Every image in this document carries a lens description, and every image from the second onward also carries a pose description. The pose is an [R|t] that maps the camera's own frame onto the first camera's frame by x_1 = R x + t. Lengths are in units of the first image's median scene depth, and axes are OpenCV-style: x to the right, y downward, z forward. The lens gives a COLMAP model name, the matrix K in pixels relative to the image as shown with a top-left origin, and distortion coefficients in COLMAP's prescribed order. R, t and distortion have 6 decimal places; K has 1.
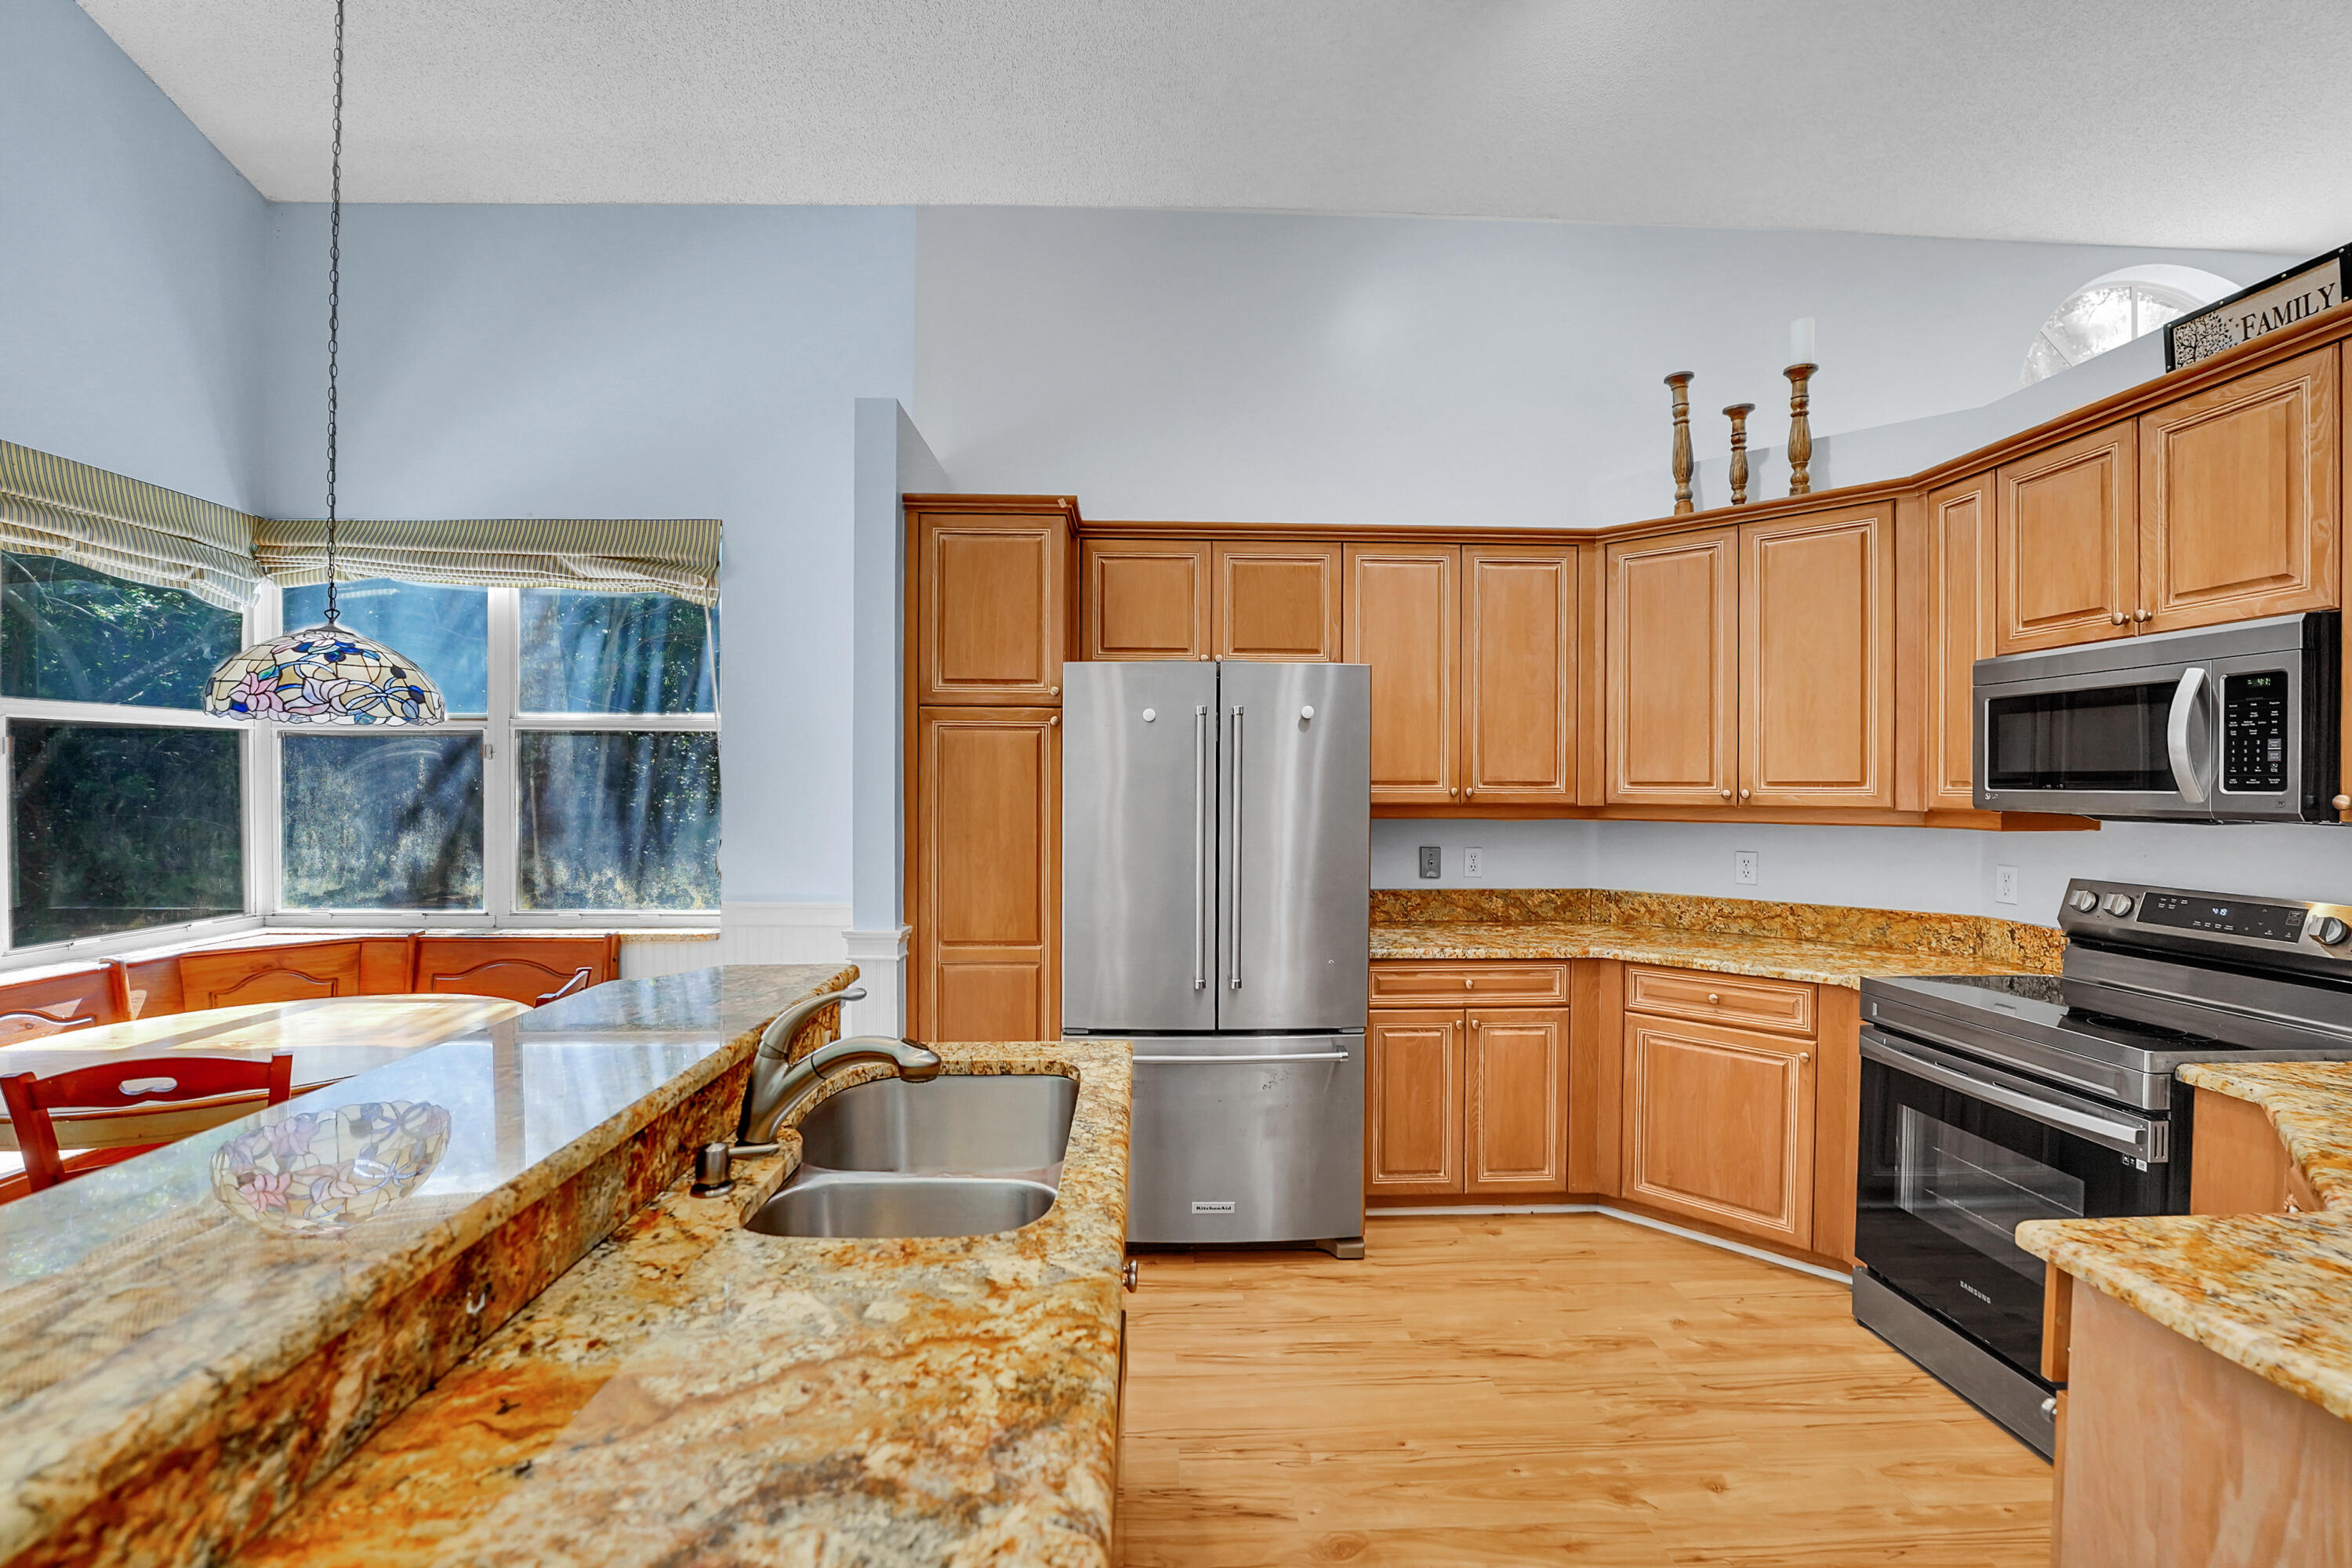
lens RADIAL K [[972.8, 0, 1173.5], [0, 972.8, 789.8], [0, 0, 1]] dist [-0.025094, 0.000711]
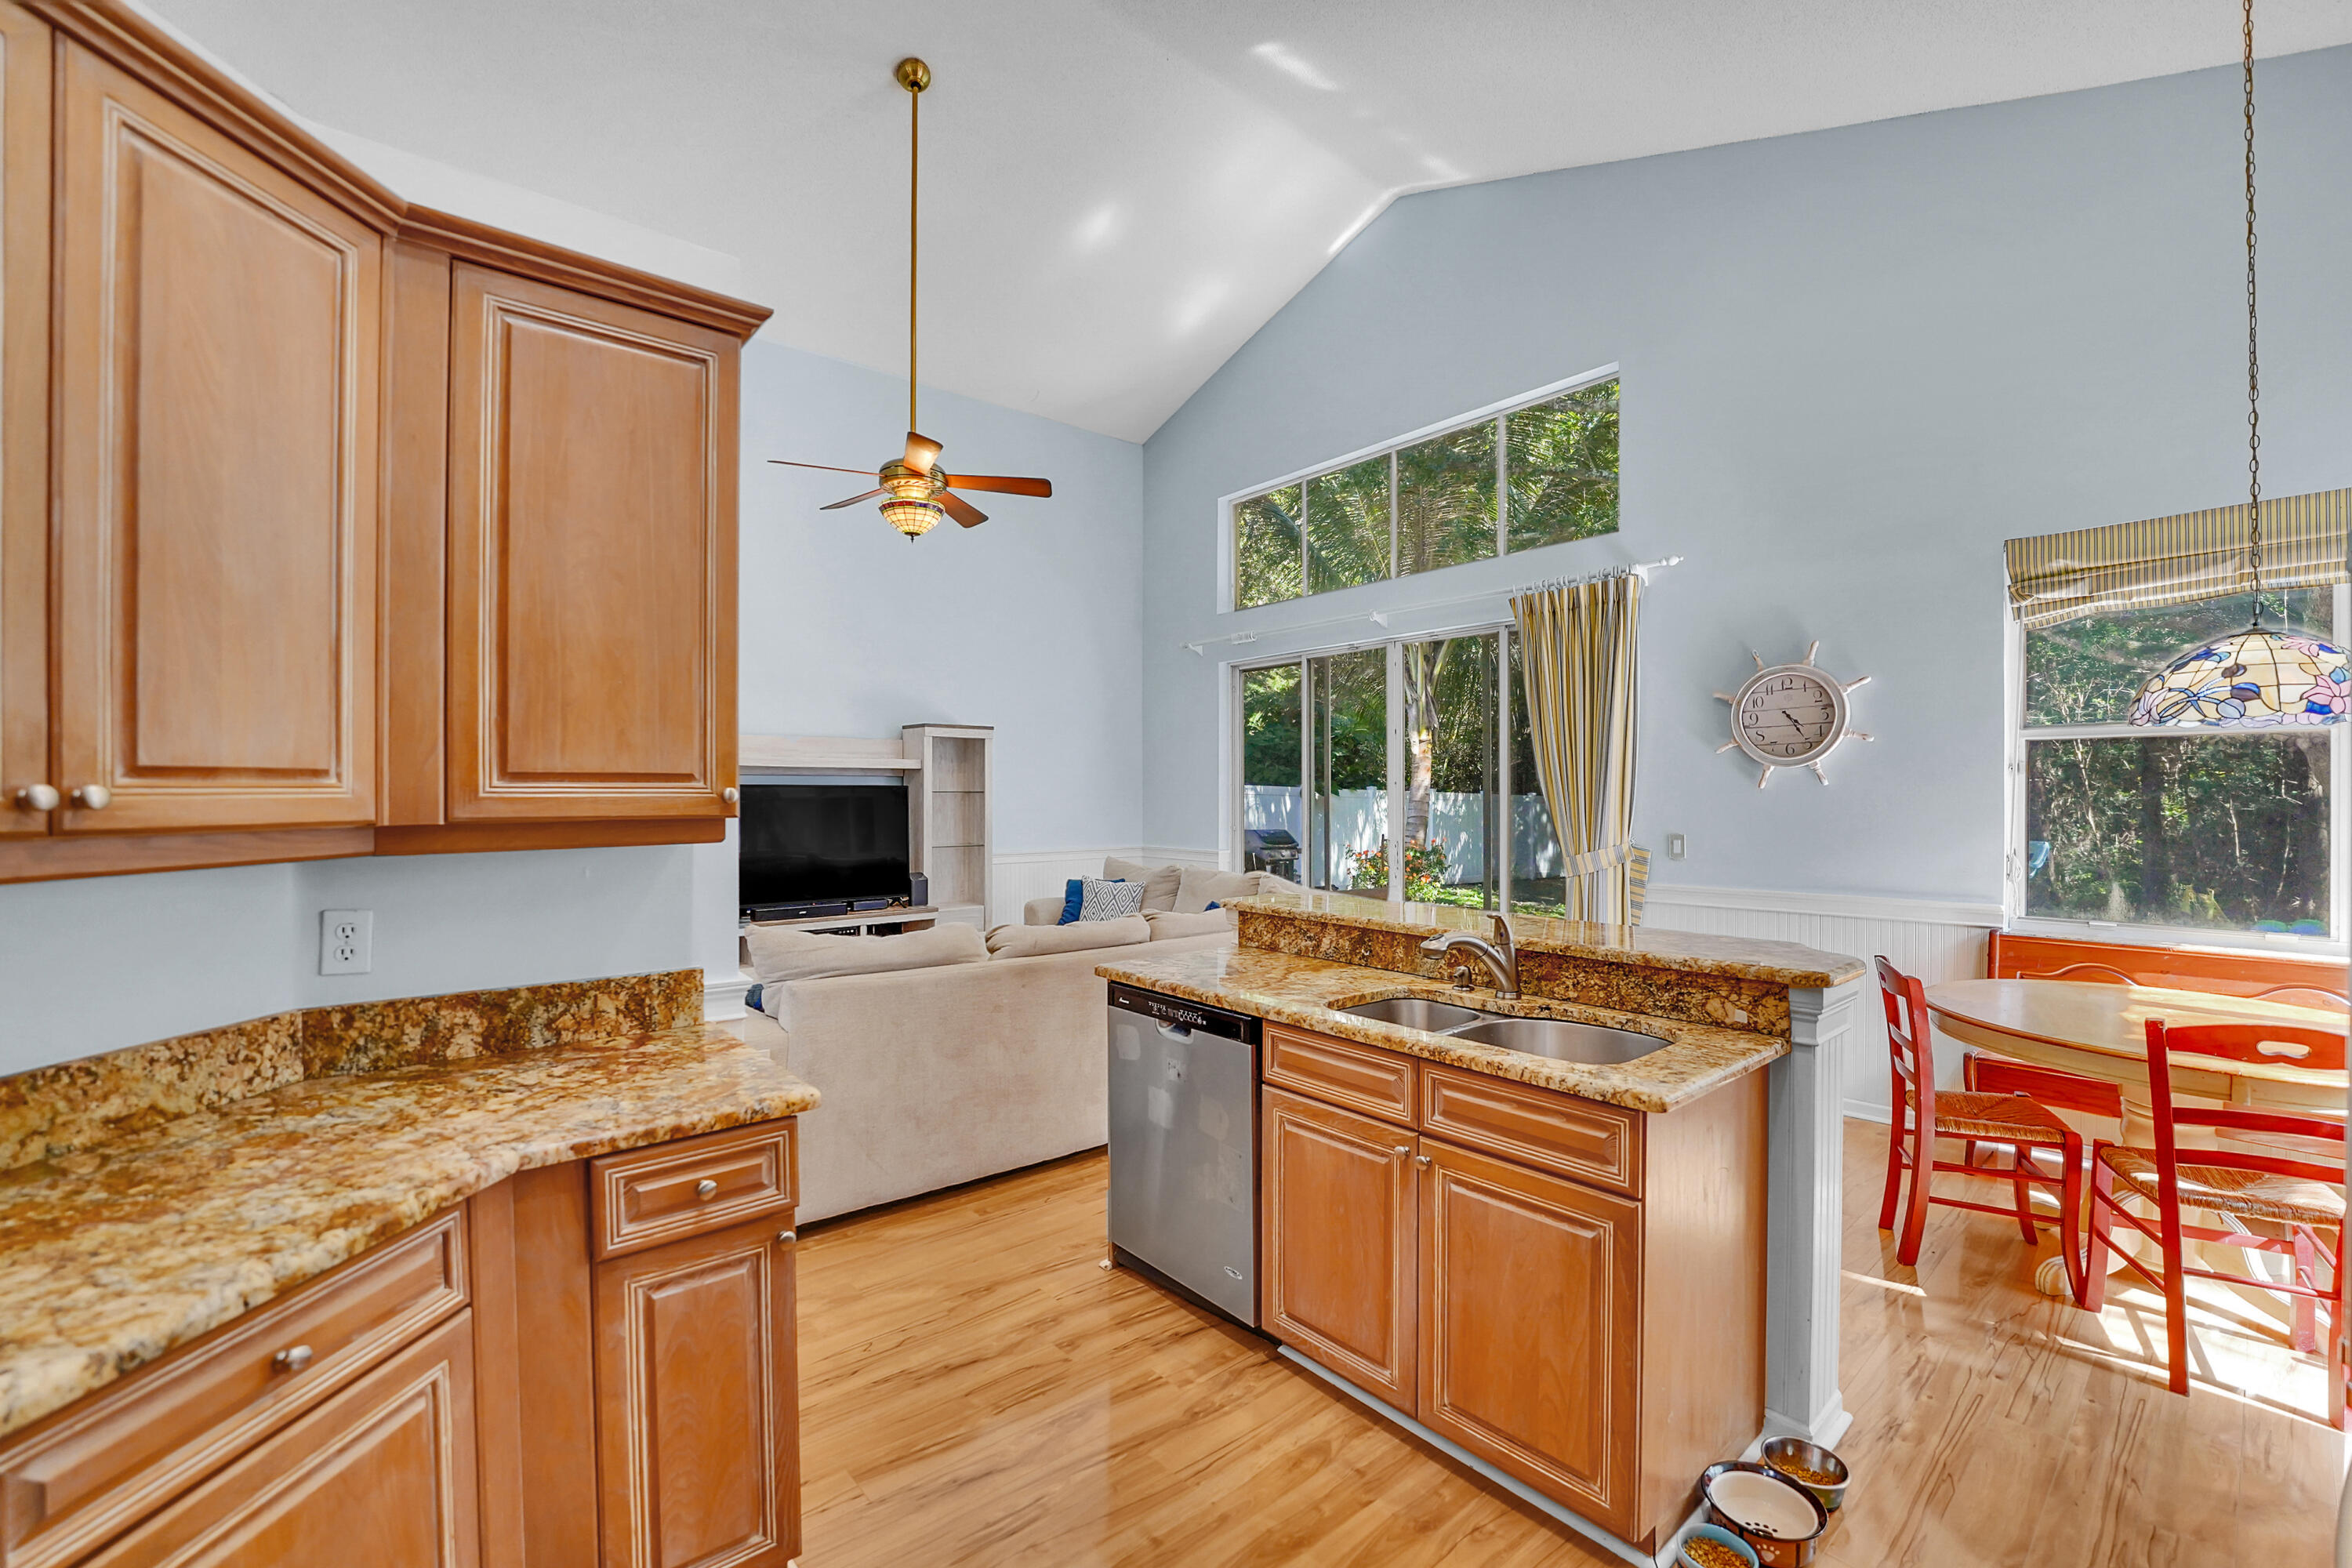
lens RADIAL K [[967.3, 0, 1171.7], [0, 967.3, 790.3], [0, 0, 1]] dist [-0.026681, 0.000464]
pose [[-0.784481, -0.004292, -0.620138, 0.503546], [-0.007523, 0.999968, 0.002595, 0.001770], [0.620108, 0.006701, -0.784488, 0.896729]]
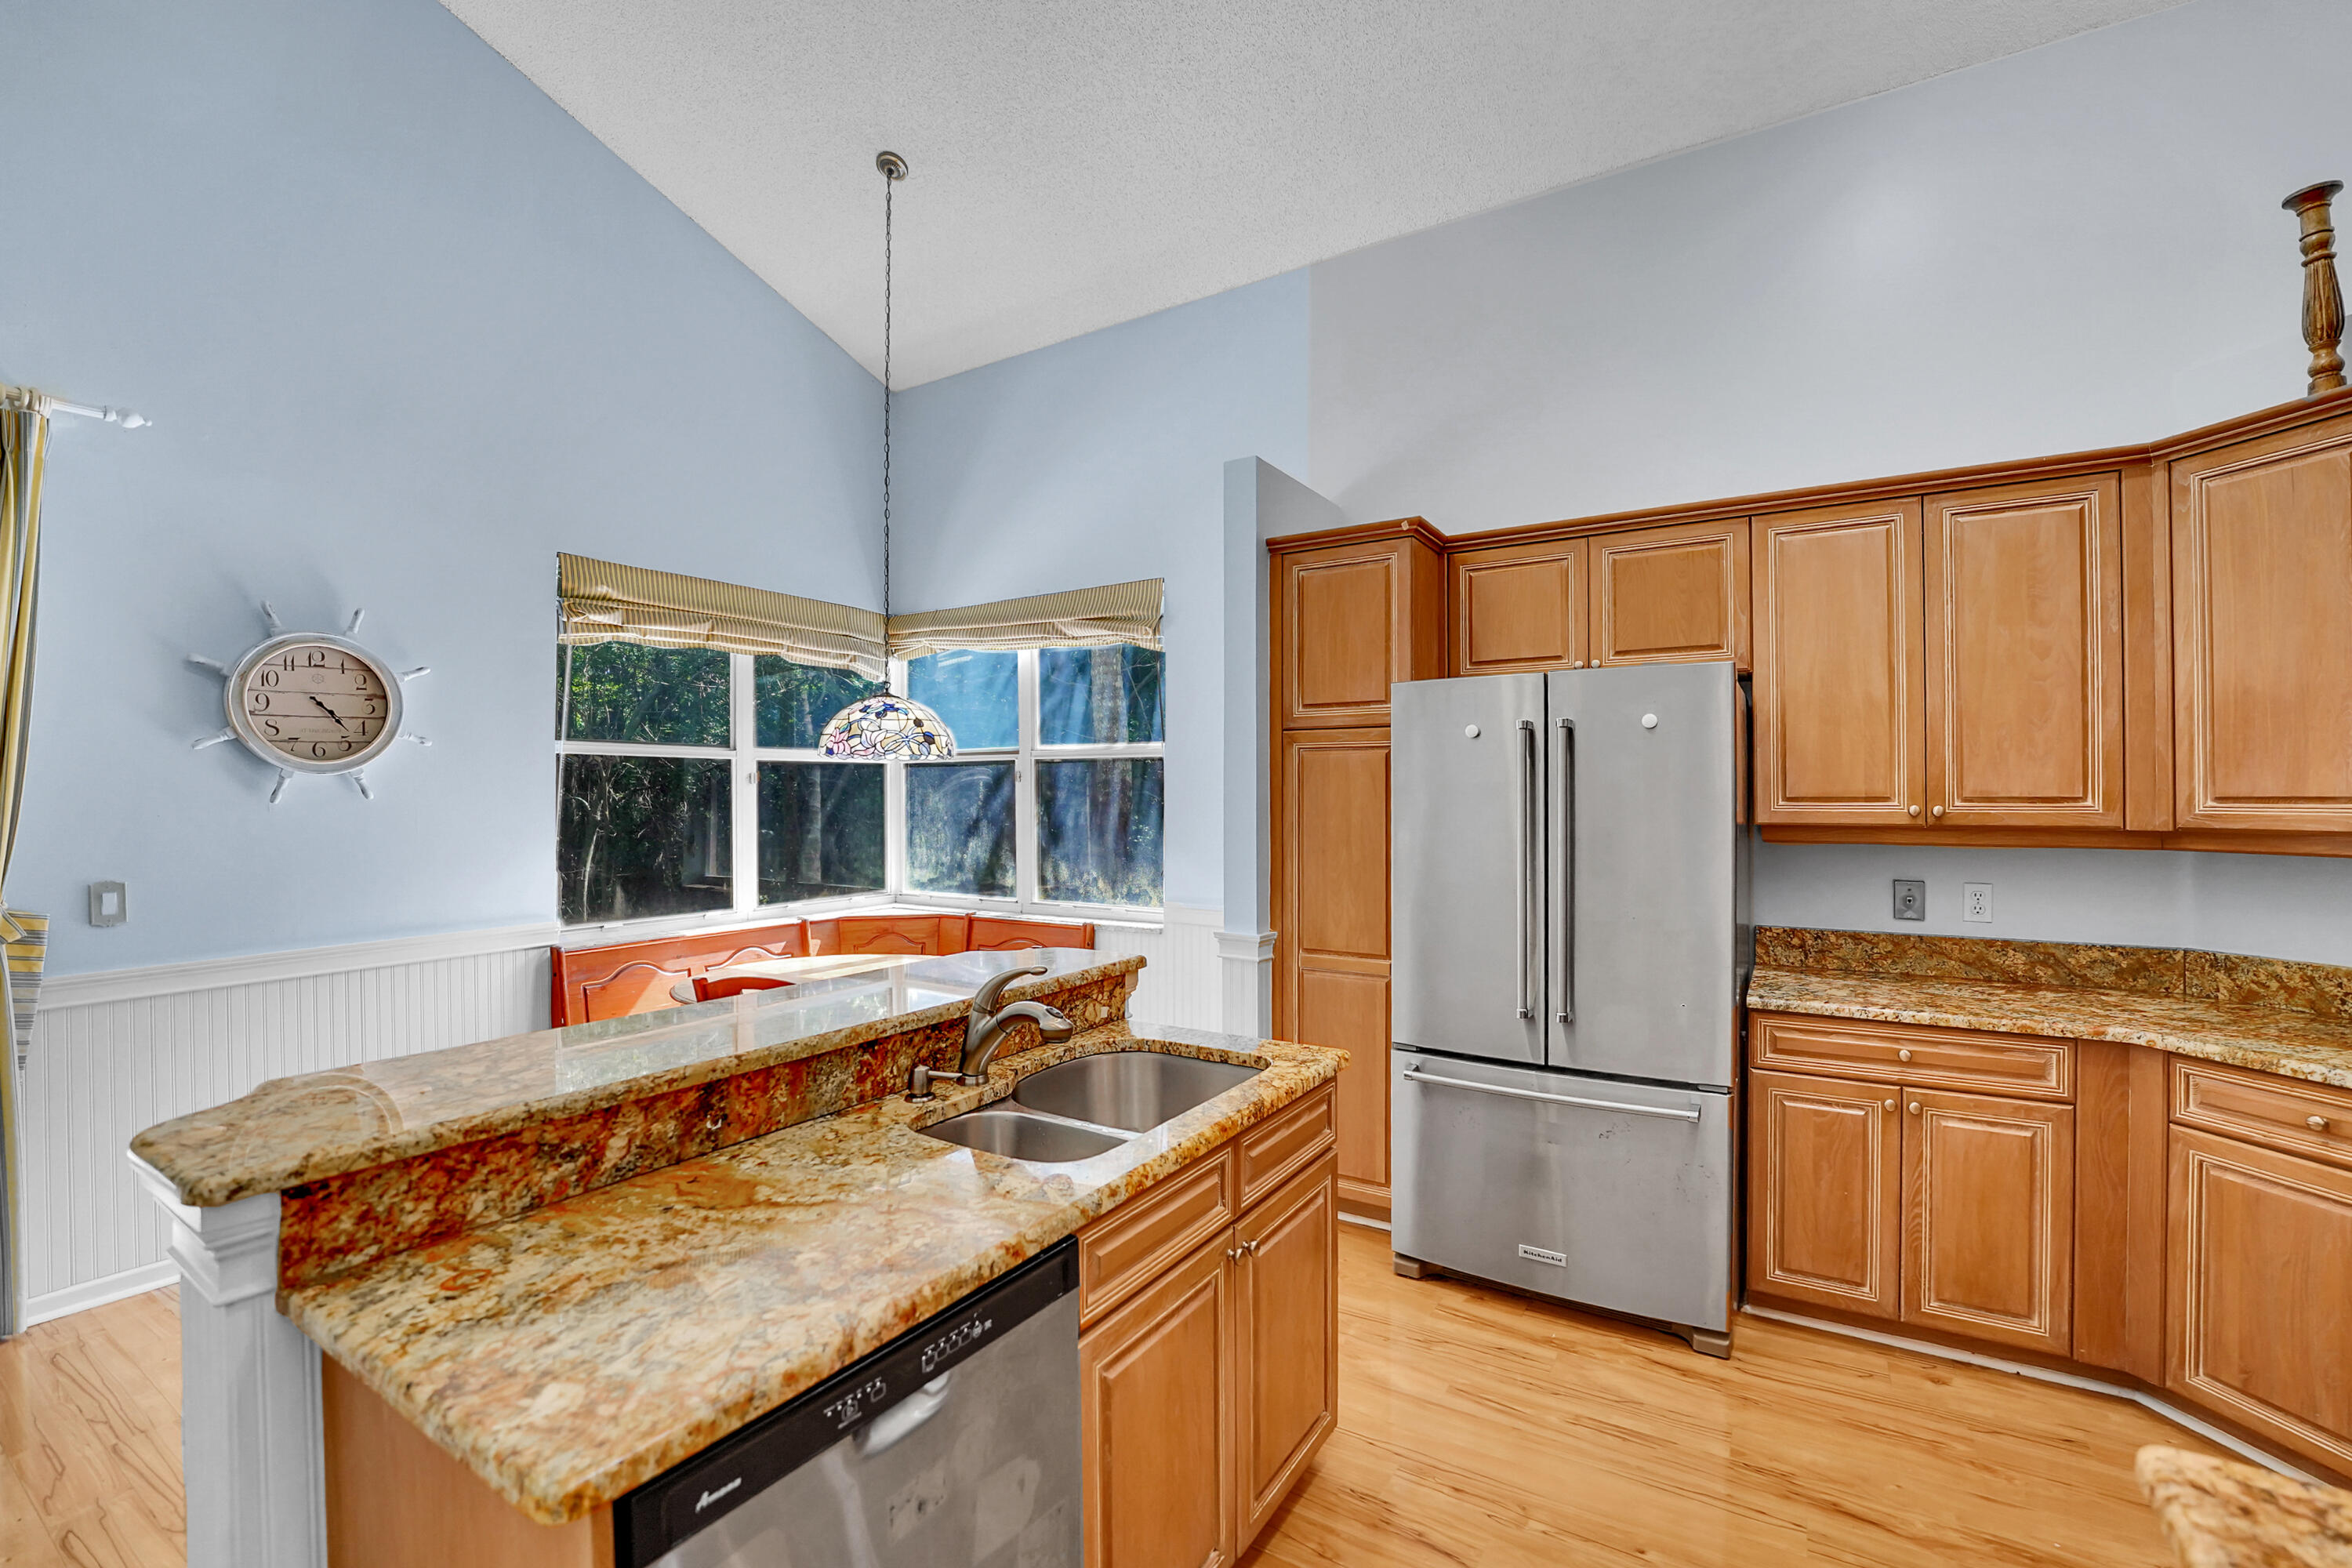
lens RADIAL K [[996.7, 0, 1173.5], [0, 996.7, 788.8], [0, 0, 1]] dist [-0.033729, 0.006087]
pose [[0.827897, -0.007961, -0.560824, 0.259607], [0.000272, 0.999905, -0.013793, -0.005276], [0.560880, 0.011267, 0.827820, 0.006746]]
